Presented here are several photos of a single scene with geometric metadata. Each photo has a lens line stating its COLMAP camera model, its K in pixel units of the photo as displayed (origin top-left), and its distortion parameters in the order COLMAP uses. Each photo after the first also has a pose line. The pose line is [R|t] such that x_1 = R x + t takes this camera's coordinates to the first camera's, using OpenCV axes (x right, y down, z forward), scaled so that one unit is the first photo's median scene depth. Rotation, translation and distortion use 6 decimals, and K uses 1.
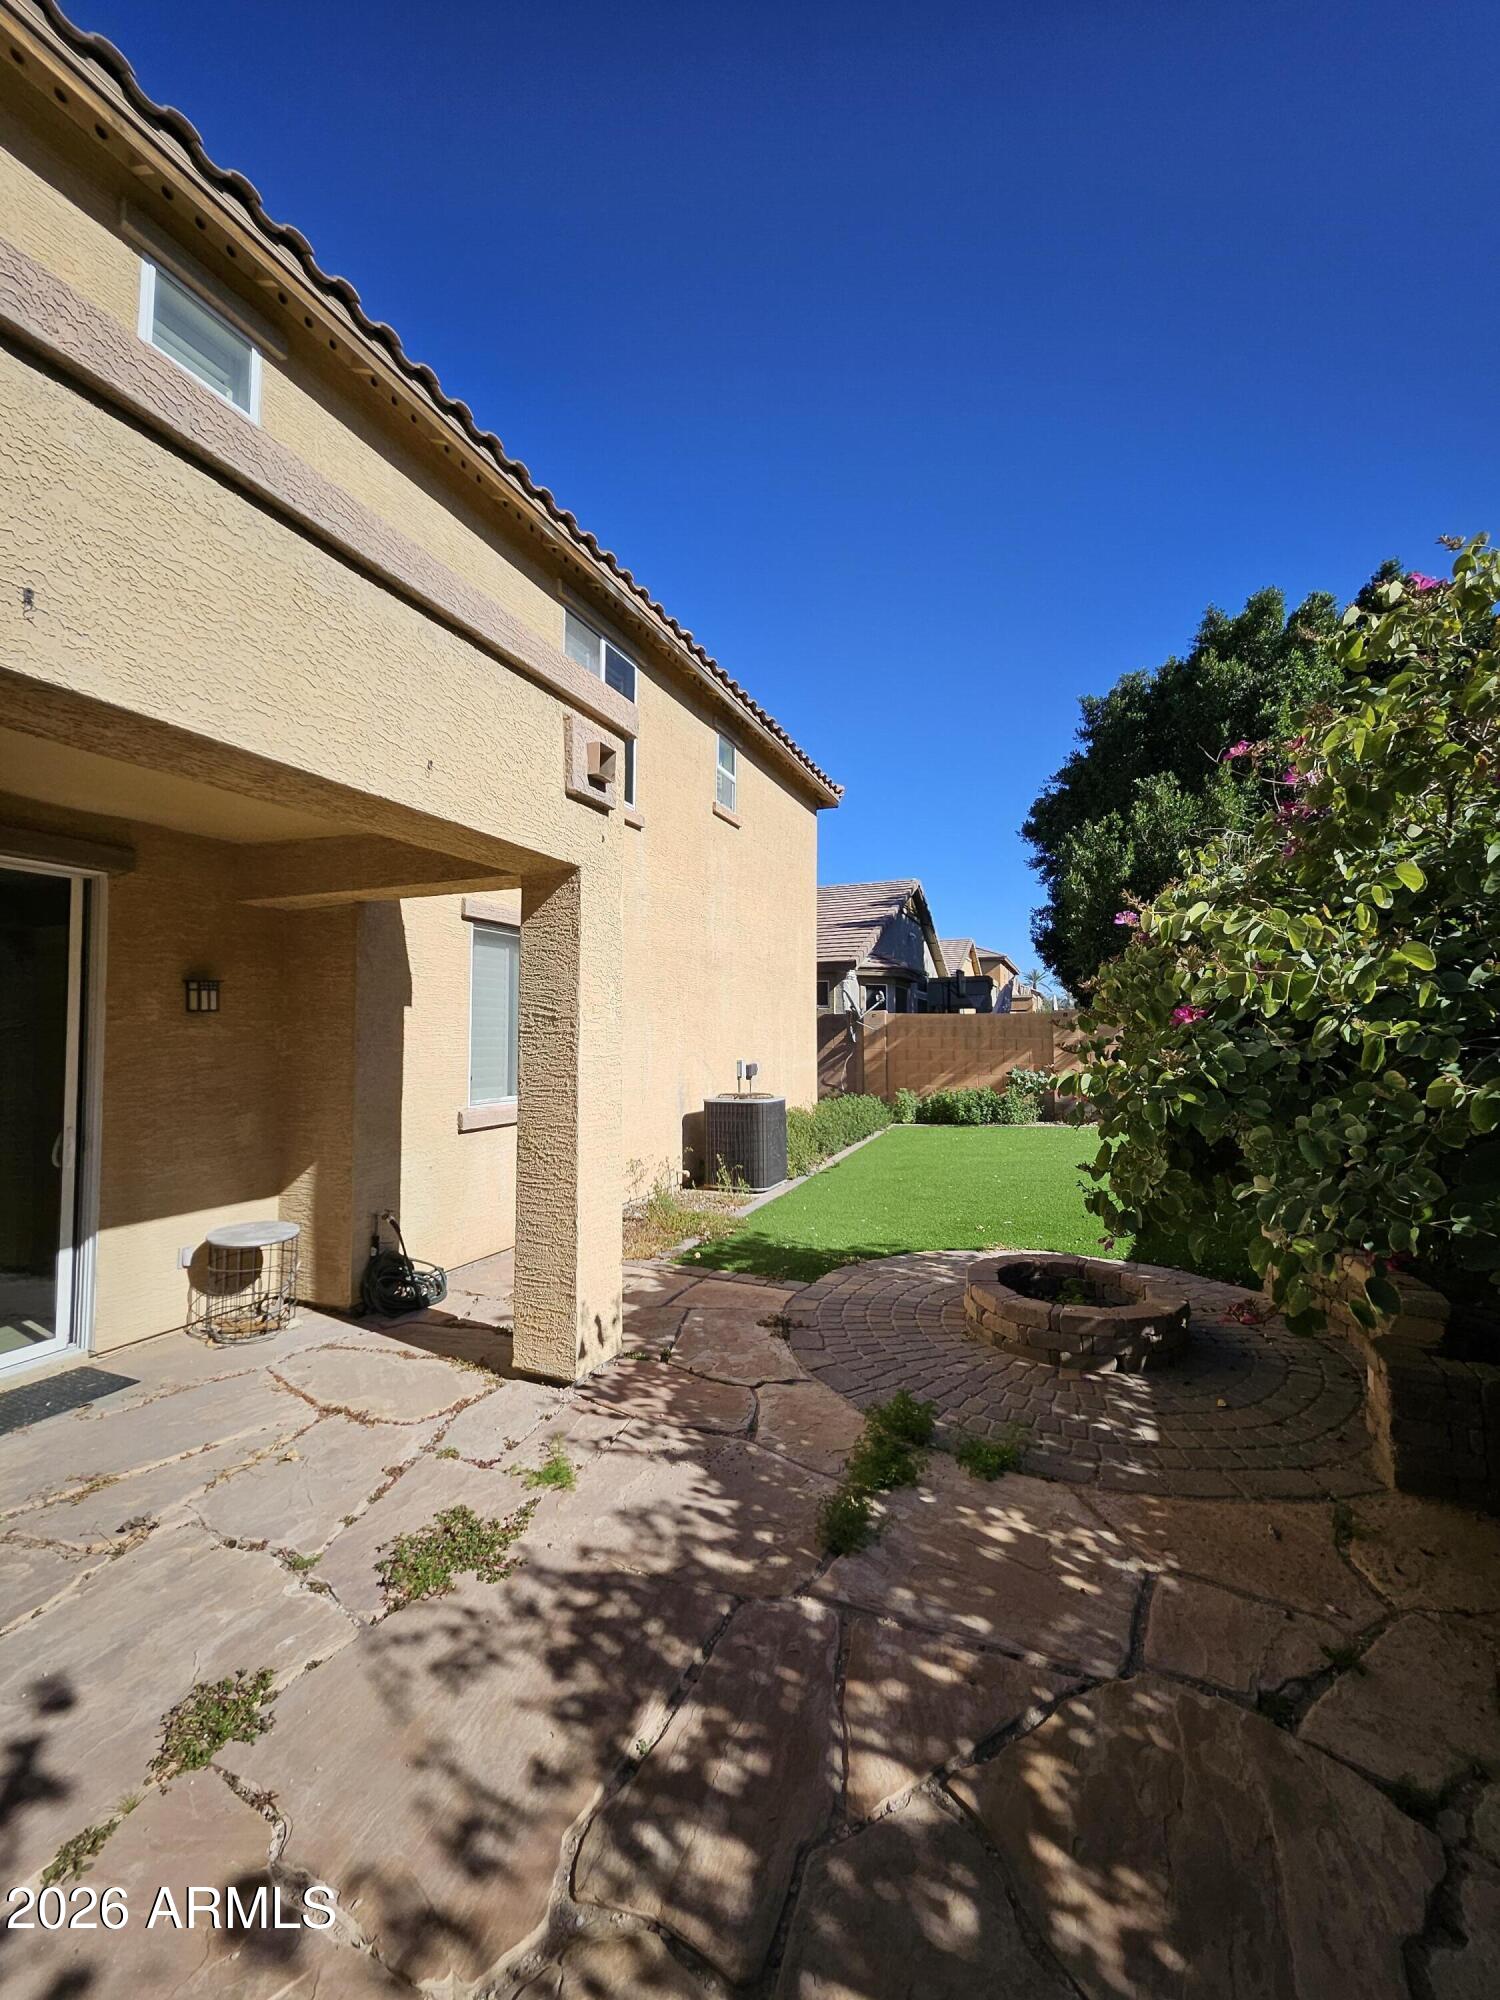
lens RADIAL K [[707.6, 0, 746.6], [0, 707.6, 996.2], [0, 0, 1]] dist [-0.038199, 0.004988]
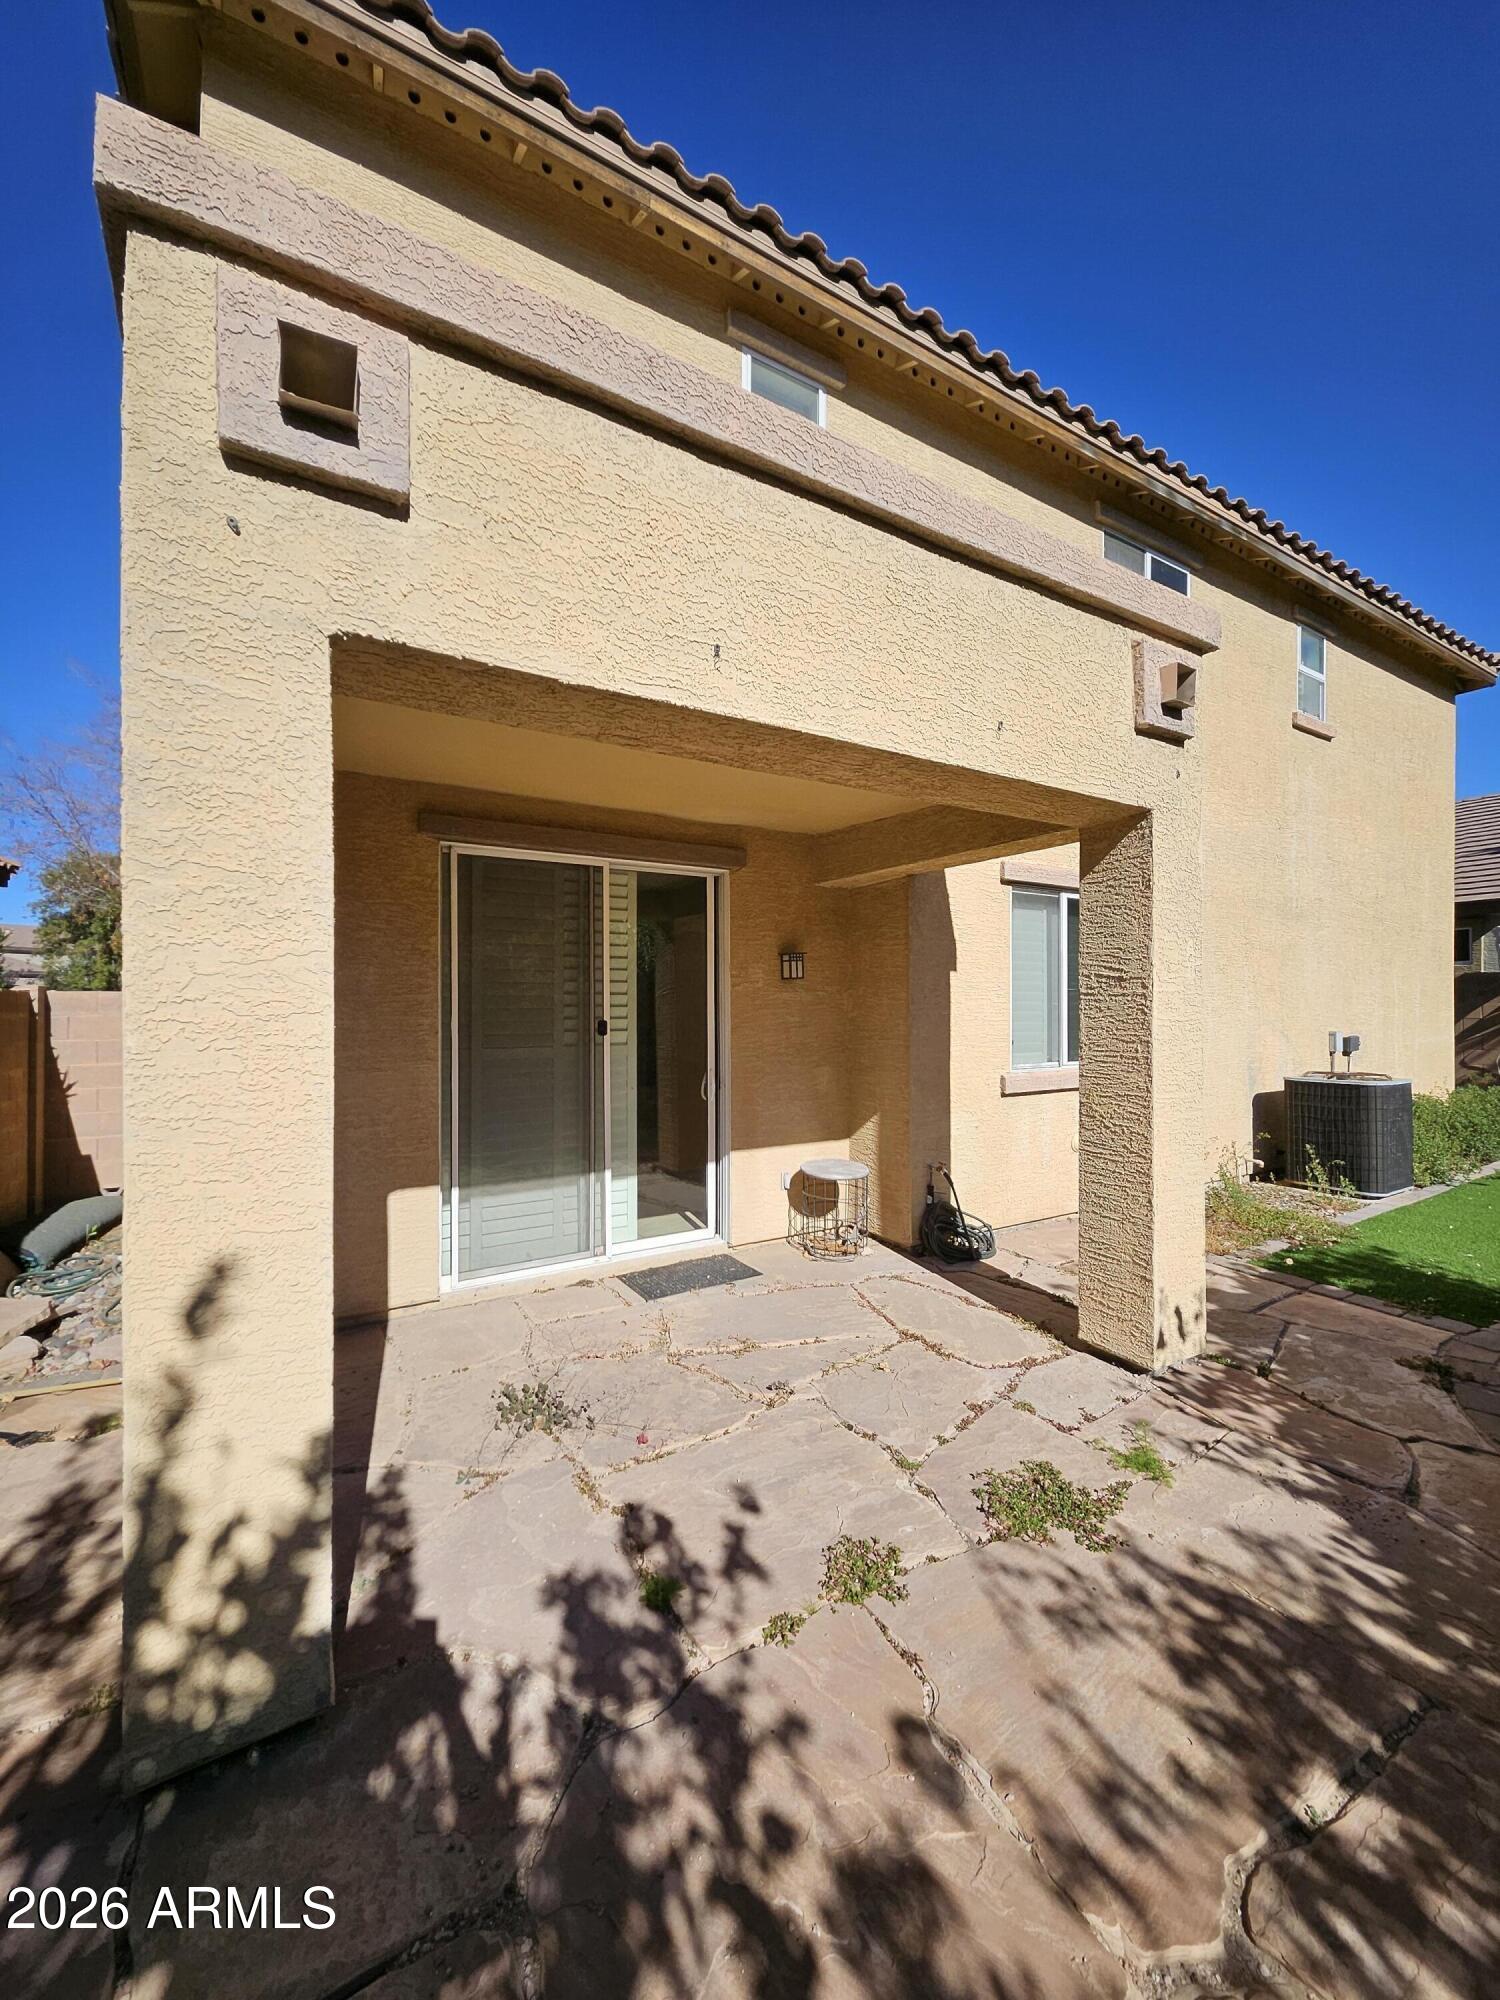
lens RADIAL K [[707.6, 0, 746.6], [0, 707.6, 996.2], [0, 0, 1]] dist [-0.038199, 0.004988]
pose [[0.805944, -0.005498, -0.591966, -0.133064], [0.028939, 0.999127, 0.030120, 0.013095], [0.591284, -0.041406, 0.805400, -0.034987]]
